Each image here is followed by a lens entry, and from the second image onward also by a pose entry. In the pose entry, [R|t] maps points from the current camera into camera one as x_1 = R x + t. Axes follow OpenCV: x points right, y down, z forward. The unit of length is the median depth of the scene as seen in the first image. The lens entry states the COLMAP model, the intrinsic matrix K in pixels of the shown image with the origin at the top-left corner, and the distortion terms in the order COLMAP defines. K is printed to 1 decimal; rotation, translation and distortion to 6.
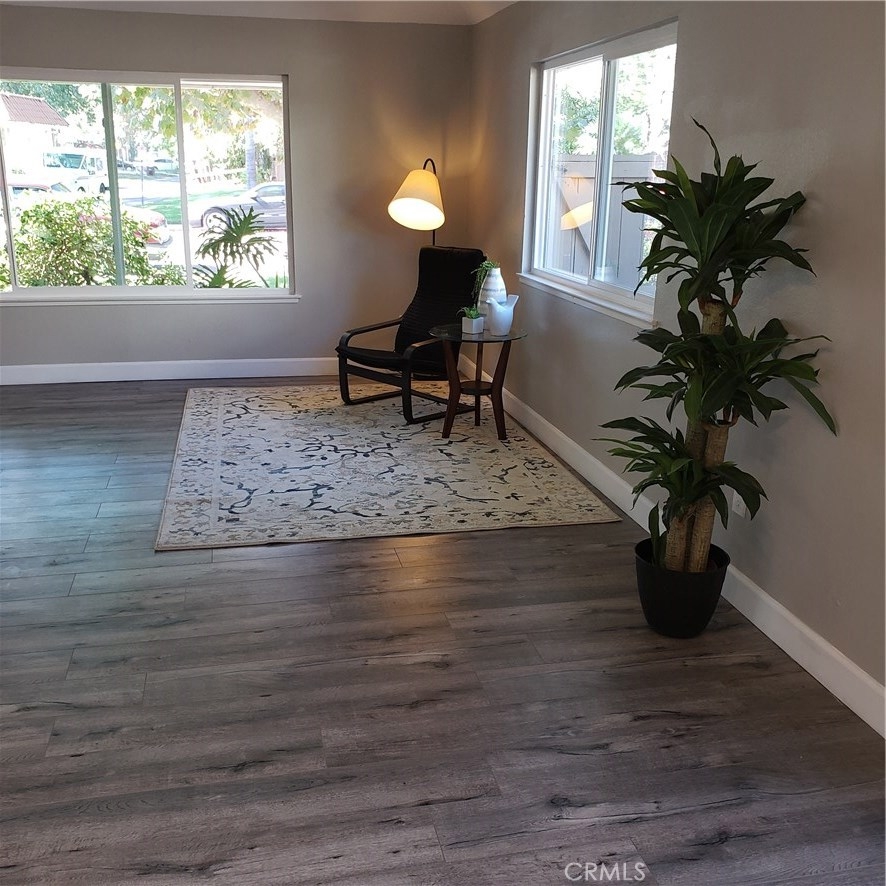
lens RADIAL K [[920.6, 0, 443.0], [0, 920.6, 443.0], [0, 0, 1]] dist [0.216721, -0.516072]
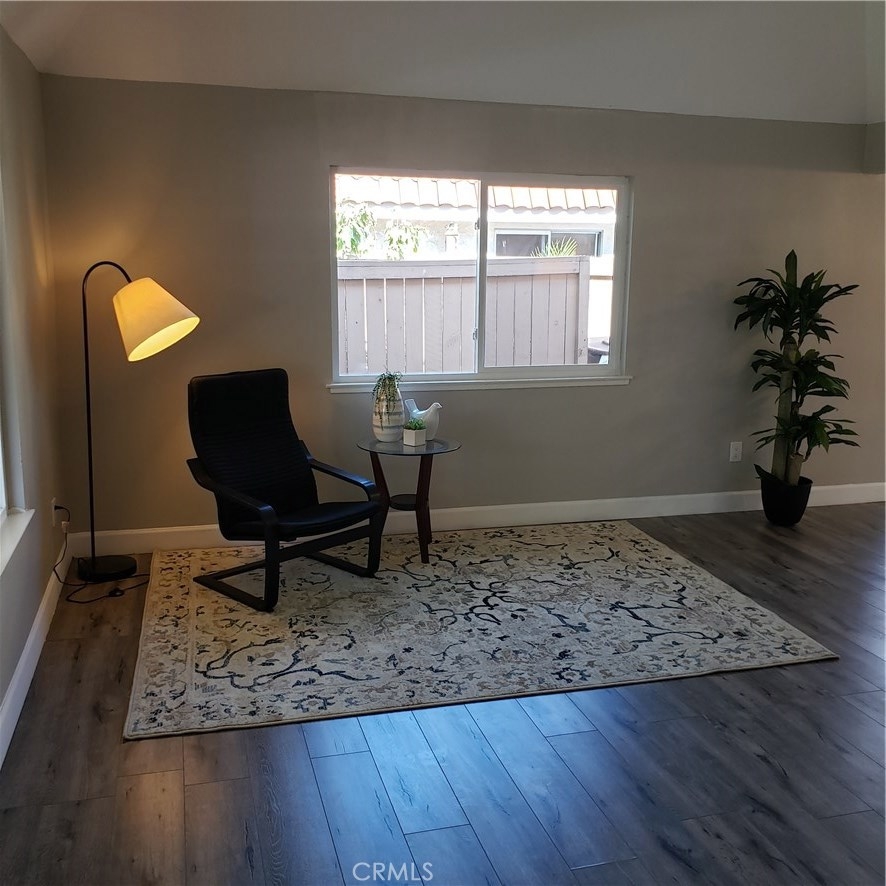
lens RADIAL K [[925.3, 0, 443.0], [0, 925.3, 443.0], [0, 0, 1]] dist [0.236286, -0.660337]
pose [[-0.066113, -0.215002, 0.974373, -1.302566], [0.266651, 0.937188, 0.224889, -0.477916], [-0.961523, 0.274686, -0.004630, 1.435223]]
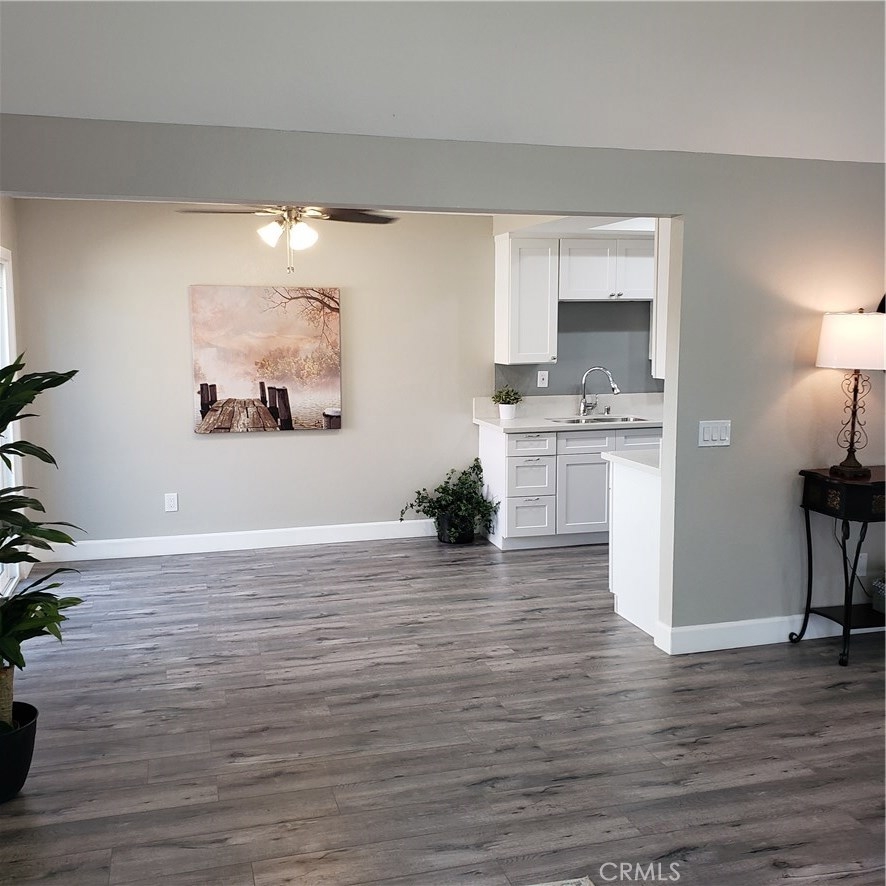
lens RADIAL K [[921.6, 0, 434.9], [0, 921.6, 430.9], [0, 0, 1]] dist [0.235899, -0.634084]
pose [[-0.998319, -0.004016, -0.057813, -0.152945], [-0.026596, 0.918086, 0.395489, -0.525611], [0.051488, 0.396361, -0.916650, 1.623581]]
